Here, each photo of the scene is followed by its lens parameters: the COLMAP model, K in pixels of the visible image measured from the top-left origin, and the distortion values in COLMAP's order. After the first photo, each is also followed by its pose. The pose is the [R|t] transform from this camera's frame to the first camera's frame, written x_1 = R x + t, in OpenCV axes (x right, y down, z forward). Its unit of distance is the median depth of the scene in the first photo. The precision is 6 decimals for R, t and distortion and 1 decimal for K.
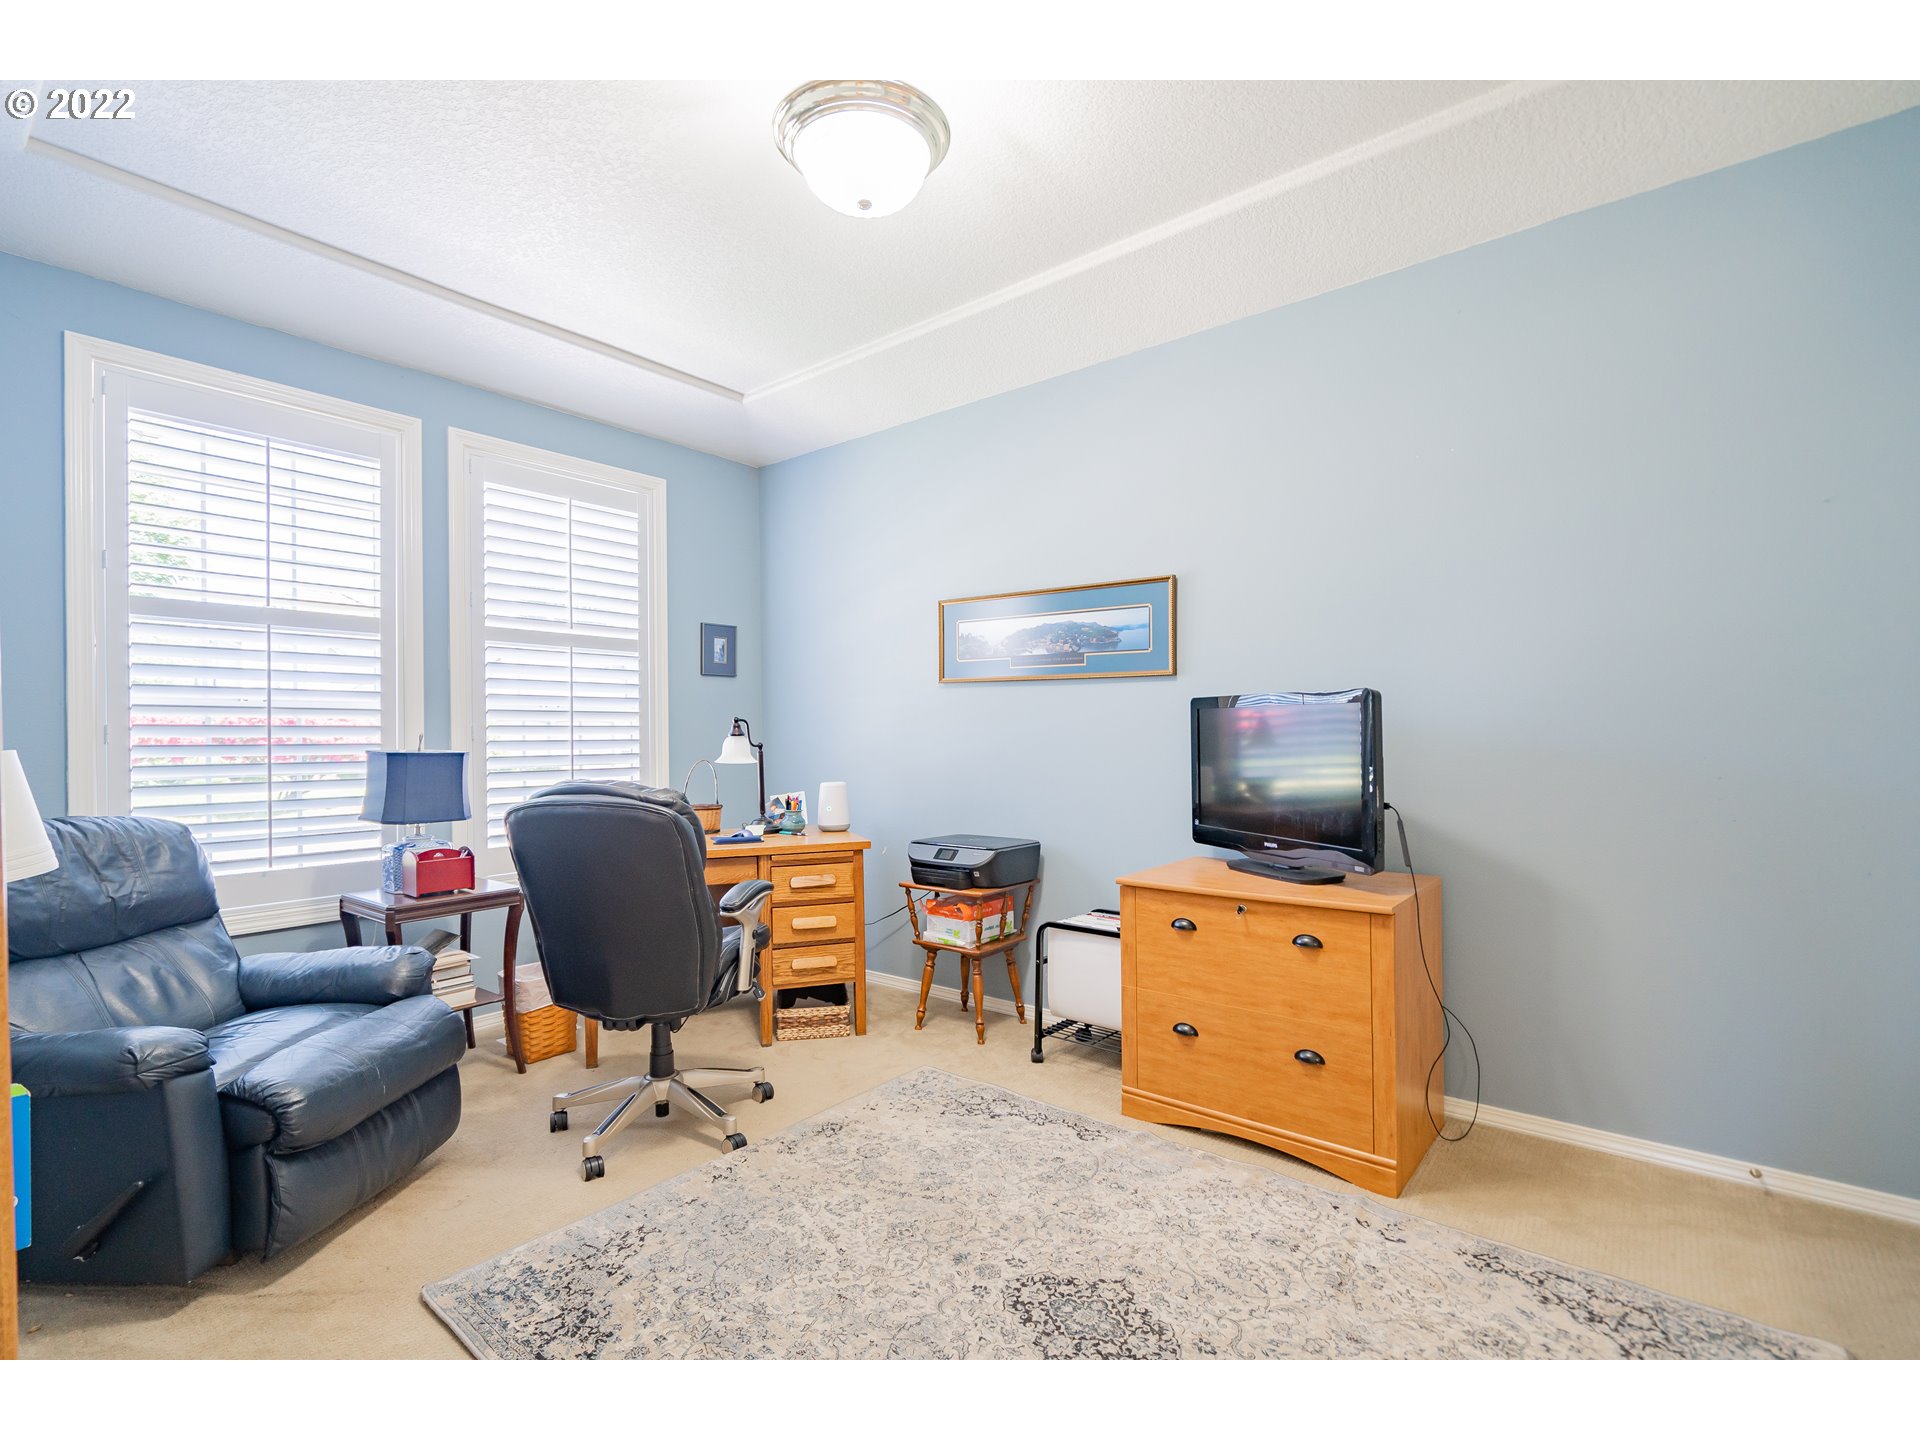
lens RADIAL K [[877.1, 0, 952.3], [0, 877.1, 733.2], [0, 0, 1]] dist [-0.003567, 0.000240]
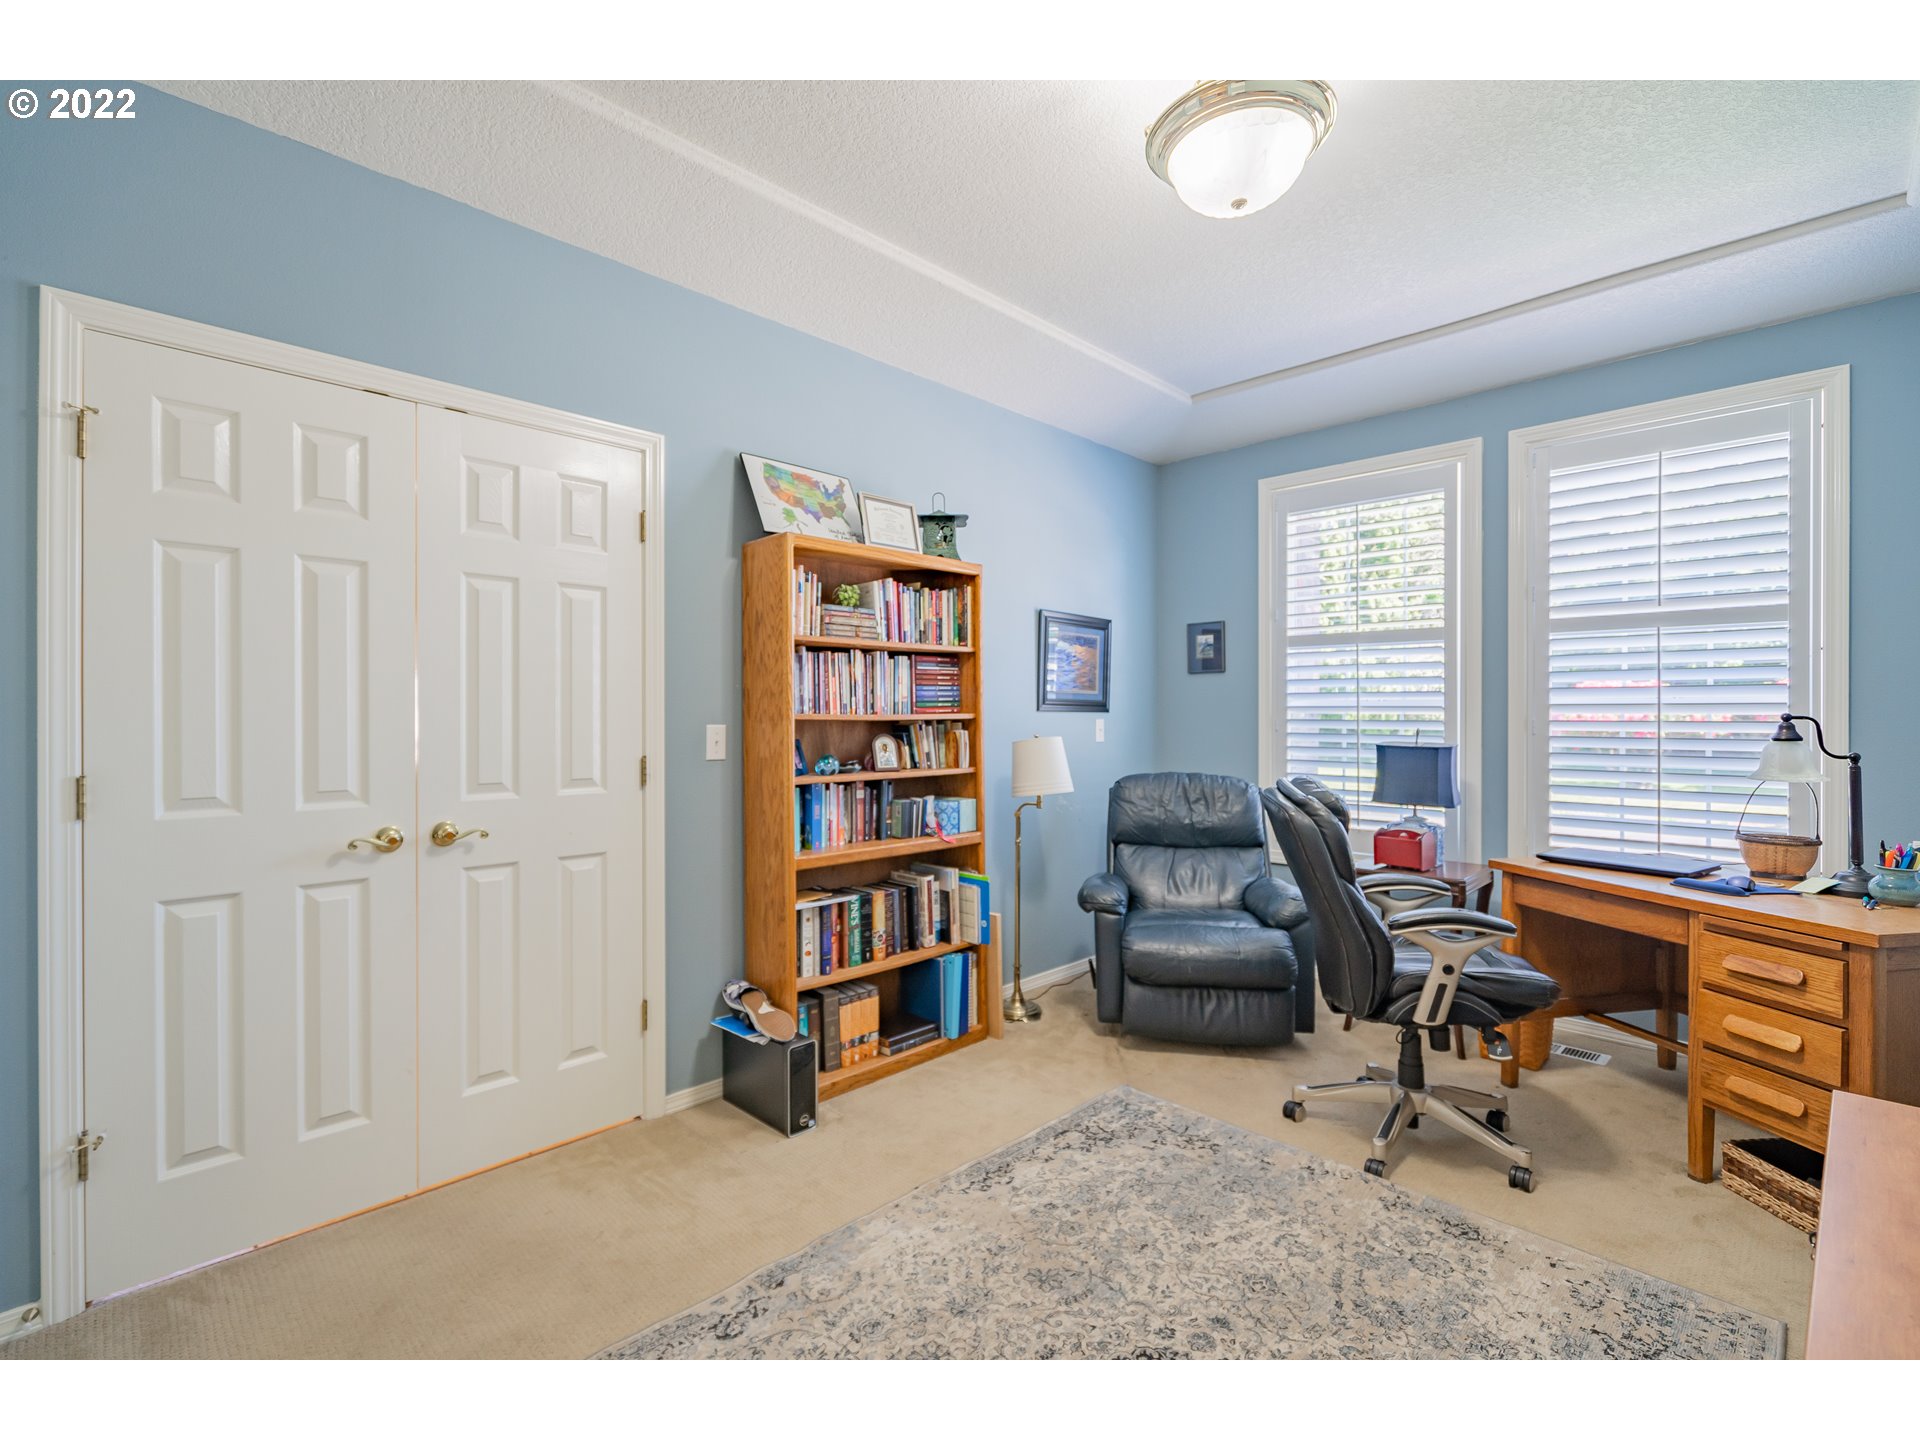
lens RADIAL K [[870.4, 0, 960.0], [0, 870.4, 720.0], [0, 0, 1]] dist [-0.003234, 0.000008]
pose [[-0.096811, 0.016853, -0.995160, 0.564755], [0.001240, 0.999858, 0.016812, -0.029430], [0.995302, 0.000393, -0.096818, 0.494093]]
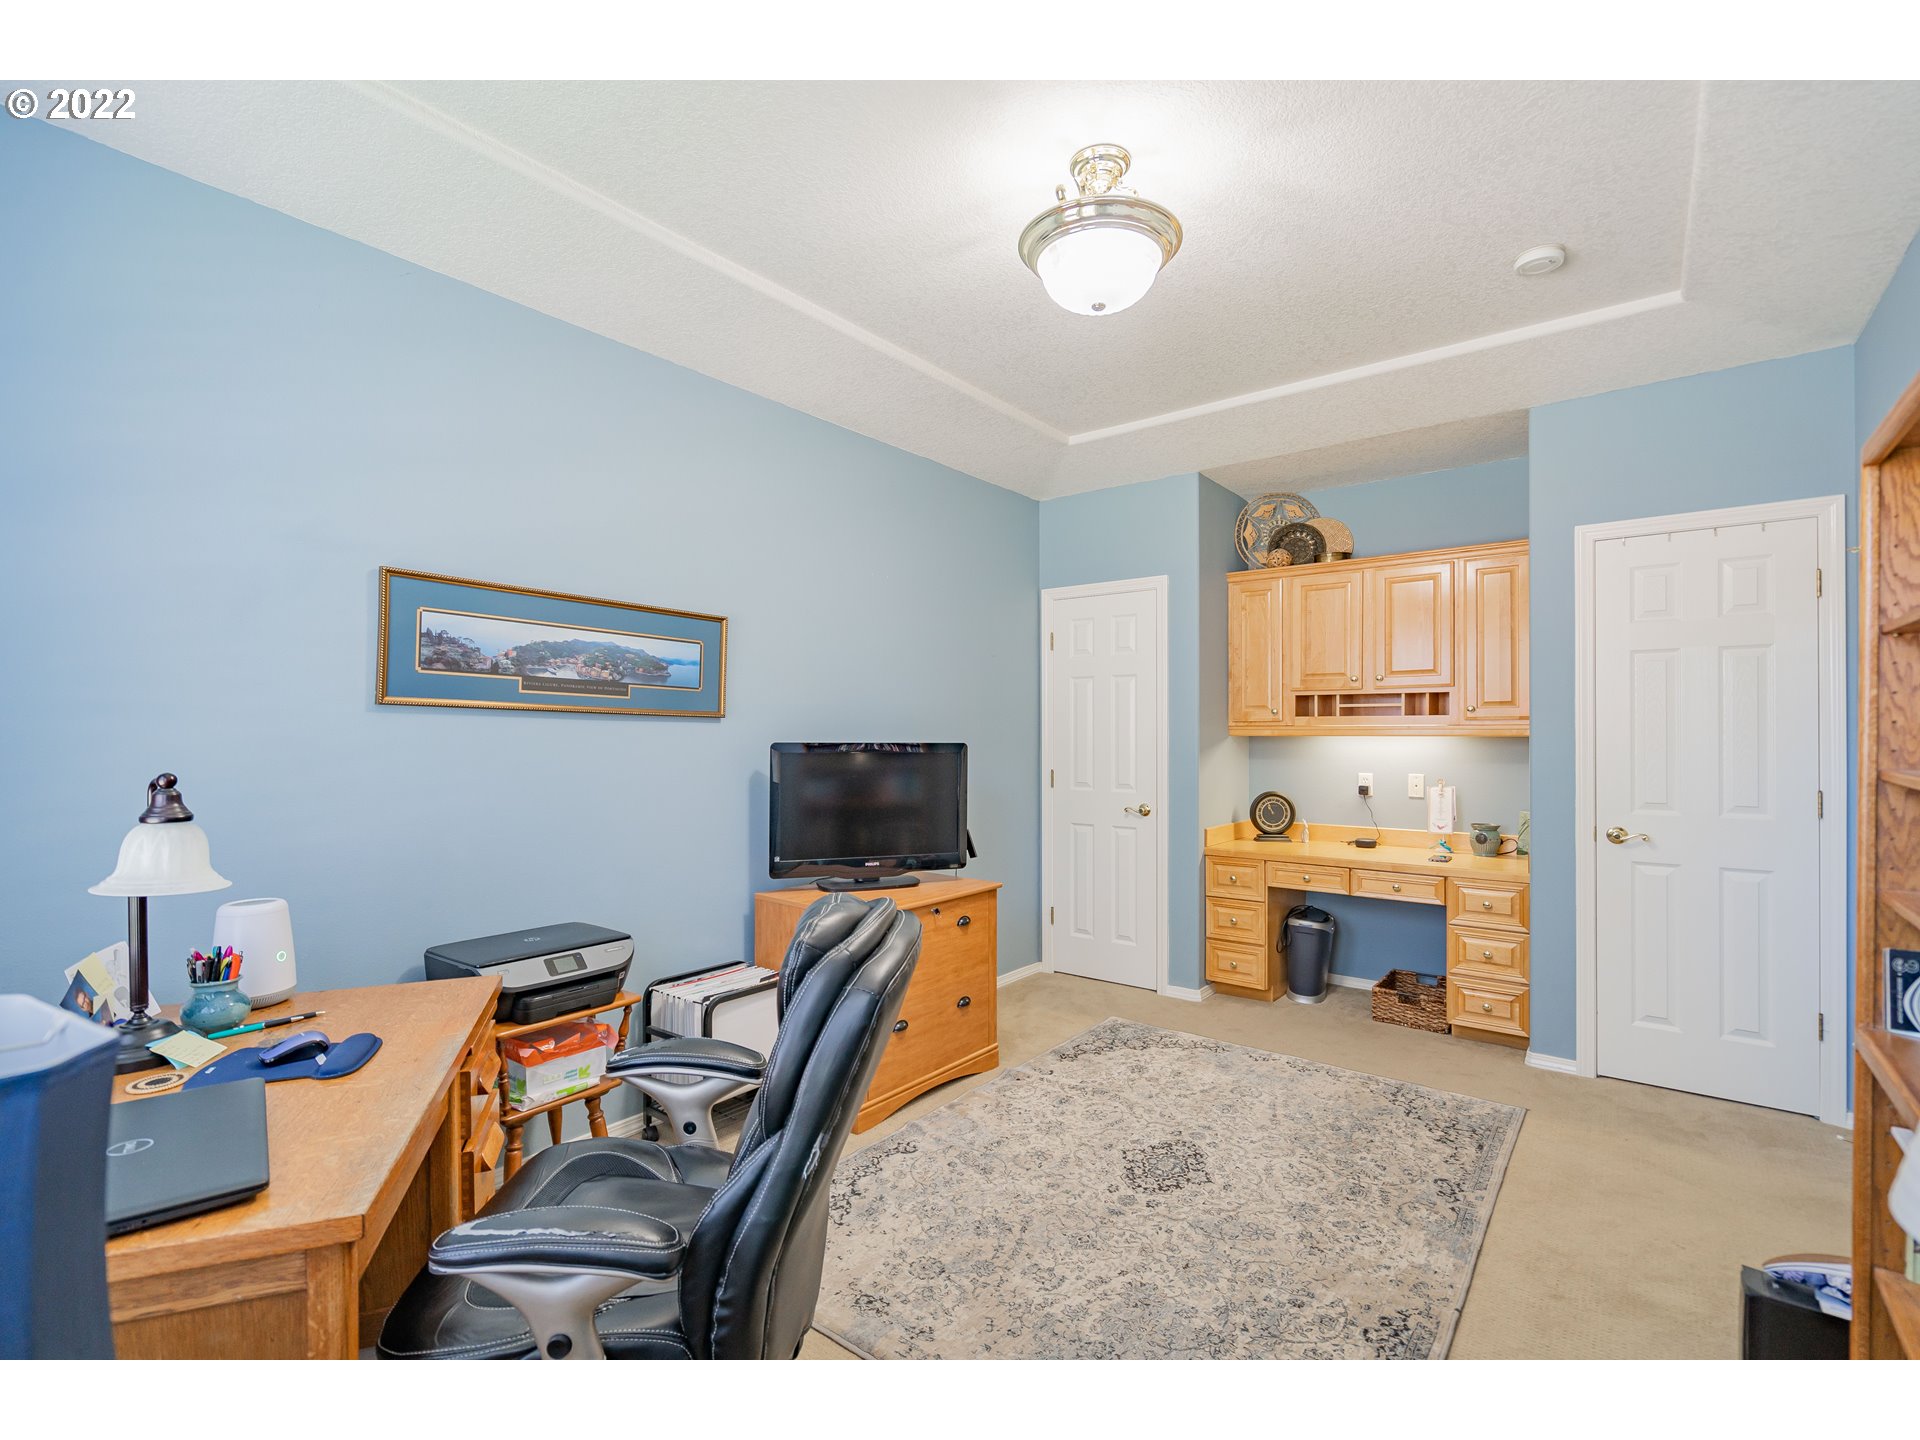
lens RADIAL K [[877.1, 0, 952.3], [0, 877.1, 733.2], [0, 0, 1]] dist [-0.003567, 0.000240]
pose [[-0.015276, 0.011284, 0.999820, -0.745672], [-0.000364, 0.999936, -0.011291, -0.037535], [-0.999883, -0.000536, -0.015271, 0.756287]]
